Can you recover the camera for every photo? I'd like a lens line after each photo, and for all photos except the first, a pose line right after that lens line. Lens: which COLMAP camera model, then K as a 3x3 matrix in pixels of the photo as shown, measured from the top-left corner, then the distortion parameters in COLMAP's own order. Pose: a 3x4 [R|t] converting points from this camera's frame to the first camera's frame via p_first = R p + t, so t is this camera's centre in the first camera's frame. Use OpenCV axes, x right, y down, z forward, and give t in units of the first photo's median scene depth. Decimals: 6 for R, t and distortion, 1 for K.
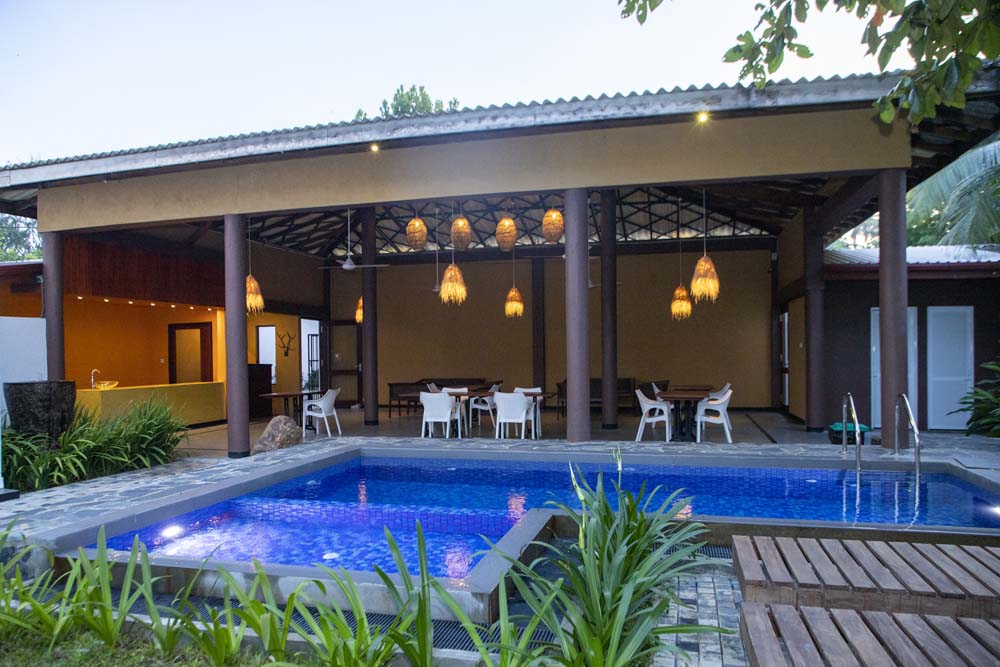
lens RADIAL K [[677.7, 0, 500.0], [0, 677.7, 333.5], [0, 0, 1]] dist [-0.003634, 0.000593]
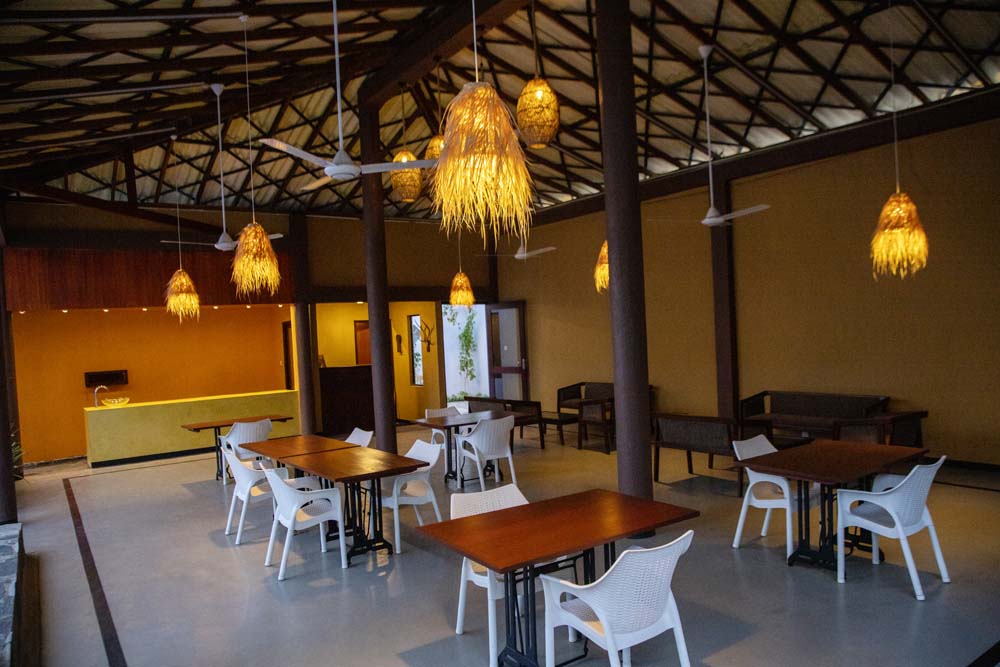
lens RADIAL K [[677.7, 0, 500.0], [0, 677.7, 333.5], [0, 0, 1]] dist [-0.003634, 0.000593]
pose [[0.759265, -0.030908, -0.650047, 0.389513], [0.066804, 0.997297, 0.030609, -0.012519], [0.647344, -0.066666, 0.759277, 0.543706]]
